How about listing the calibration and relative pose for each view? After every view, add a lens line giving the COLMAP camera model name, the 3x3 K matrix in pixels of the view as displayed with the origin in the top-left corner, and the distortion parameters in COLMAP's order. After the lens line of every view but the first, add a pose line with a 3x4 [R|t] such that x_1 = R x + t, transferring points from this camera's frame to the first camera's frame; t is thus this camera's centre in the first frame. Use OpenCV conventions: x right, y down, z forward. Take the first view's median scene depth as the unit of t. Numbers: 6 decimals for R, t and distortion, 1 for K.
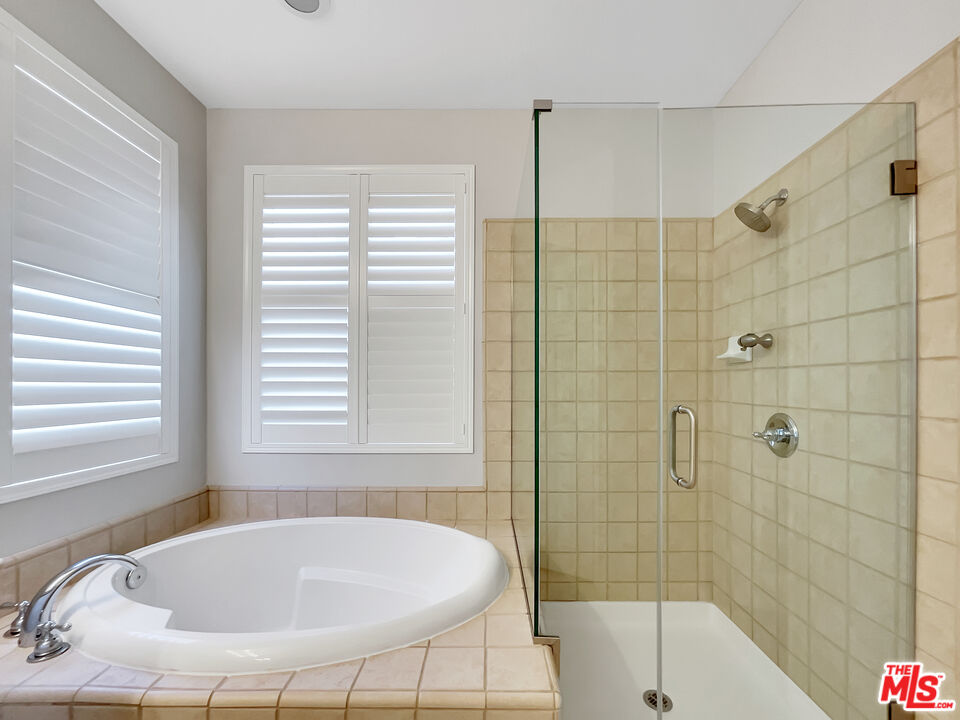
lens RADIAL K [[400.3, 0, 485.8], [0, 400.3, 378.0], [0, 0, 1]] dist [-0.000731, -0.000142]
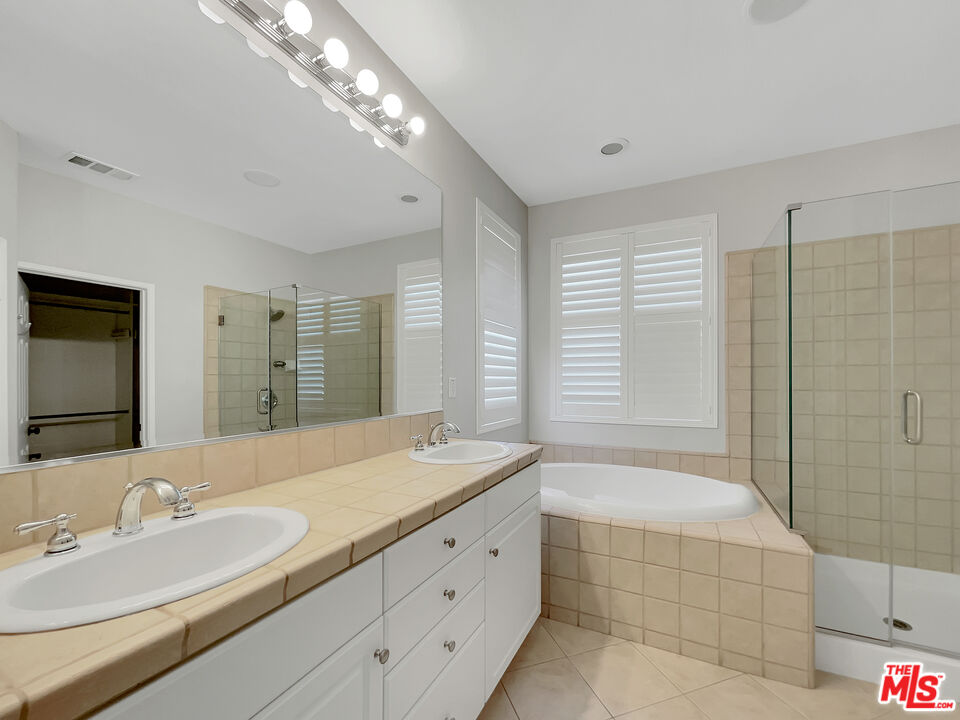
lens RADIAL K [[386.5, 0, 507.6], [0, 386.5, 374.8], [0, 0, 1]] dist [0.015893, 0.000147]
pose [[0.912963, -0.006705, -0.407987, -0.144176], [0.009399, 0.999945, 0.004600, -0.004150], [0.407934, -0.008034, 0.912976, -0.484388]]
